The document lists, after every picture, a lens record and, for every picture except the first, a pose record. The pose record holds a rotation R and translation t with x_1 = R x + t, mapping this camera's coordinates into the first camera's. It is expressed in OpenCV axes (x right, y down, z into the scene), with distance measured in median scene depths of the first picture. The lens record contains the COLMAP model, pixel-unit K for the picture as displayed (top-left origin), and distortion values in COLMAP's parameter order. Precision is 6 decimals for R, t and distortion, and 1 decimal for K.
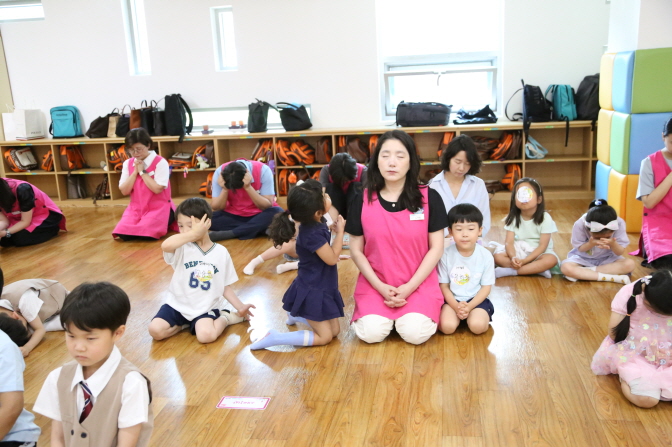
lens RADIAL K [[653.5, 0, 334.9], [0, 653.5, 241.4], [0, 0, 1]] dist [0.011824, 0.016453]
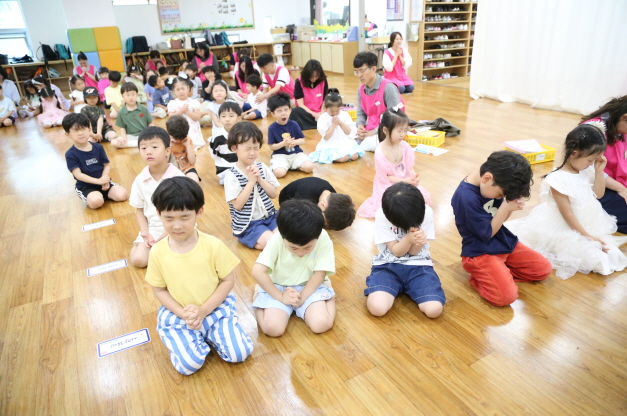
lens RADIAL K [[430.2, 0, 313.1], [0, 430.2, 216.3], [0, 0, 1]] dist [-0.122456, 0.074486]
pose [[0.784067, -0.239856, 0.572457, 0.070896], [0.151474, 0.968371, 0.198275, 0.189634], [-0.601909, -0.068749, 0.795600, -0.701501]]
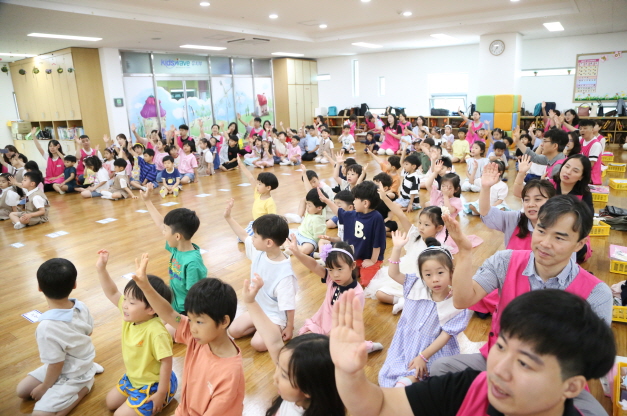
lens RADIAL K [[430.2, 0, 313.1], [0, 430.2, 216.3], [0, 0, 1]] dist [-0.122456, 0.074486]
pose [[0.900654, 0.129103, -0.414916, 0.488319], [-0.112157, 0.991558, 0.065071, 0.226290], [0.419814, -0.012070, 0.907530, -1.051659]]
